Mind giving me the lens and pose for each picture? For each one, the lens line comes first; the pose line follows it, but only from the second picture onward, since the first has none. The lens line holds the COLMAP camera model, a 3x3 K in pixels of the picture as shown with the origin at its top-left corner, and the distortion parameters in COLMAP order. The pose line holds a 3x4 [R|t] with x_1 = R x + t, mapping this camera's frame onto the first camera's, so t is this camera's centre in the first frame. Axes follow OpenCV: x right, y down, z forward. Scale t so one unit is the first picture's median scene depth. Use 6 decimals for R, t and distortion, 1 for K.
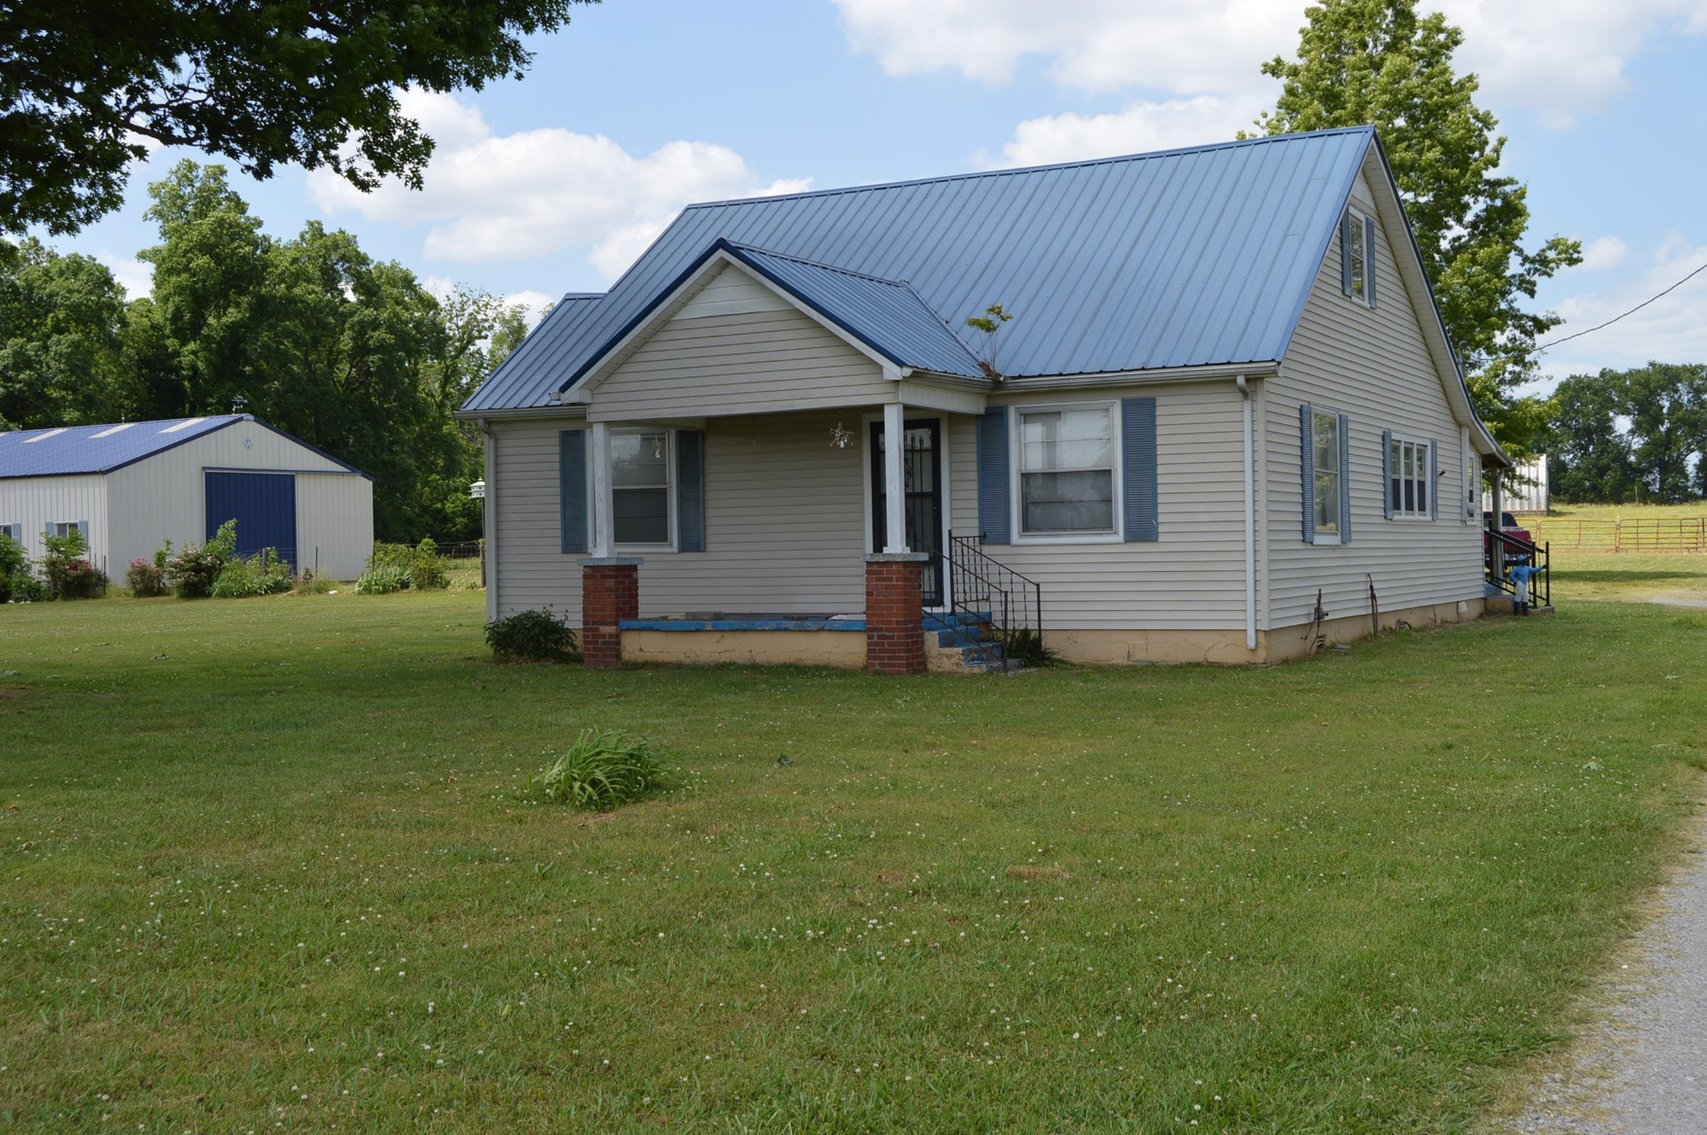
lens RADIAL K [[1923.3, 0, 853.5], [0, 1923.3, 567.5], [0, 0, 1]] dist [-0.020309, -0.016956]
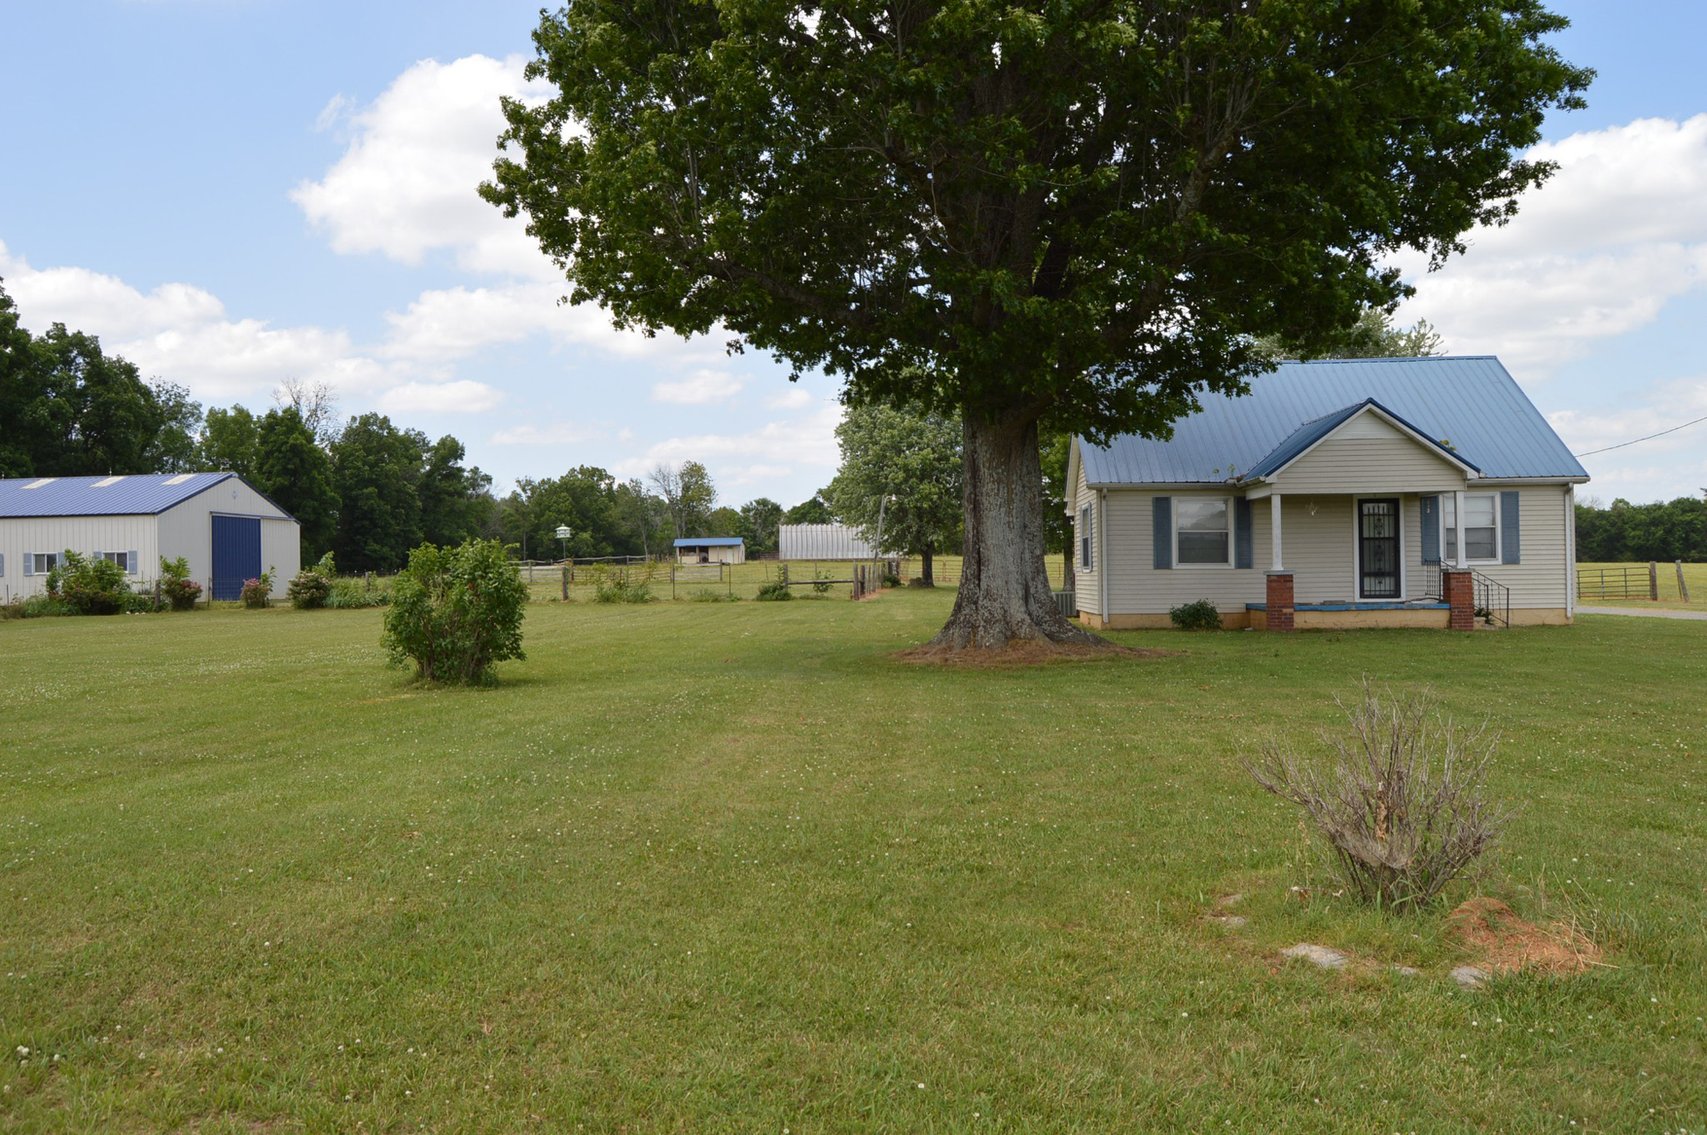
lens RADIAL K [[1222.2, 0, 853.5], [0, 1222.2, 567.5], [0, 0, 1]] dist [0.002958, 0.000930]
pose [[0.898174, 0.008718, 0.439553, -0.378349], [0.001000, 0.999760, -0.021872, 0.006345], [-0.439638, 0.020085, 0.897950, 0.061398]]
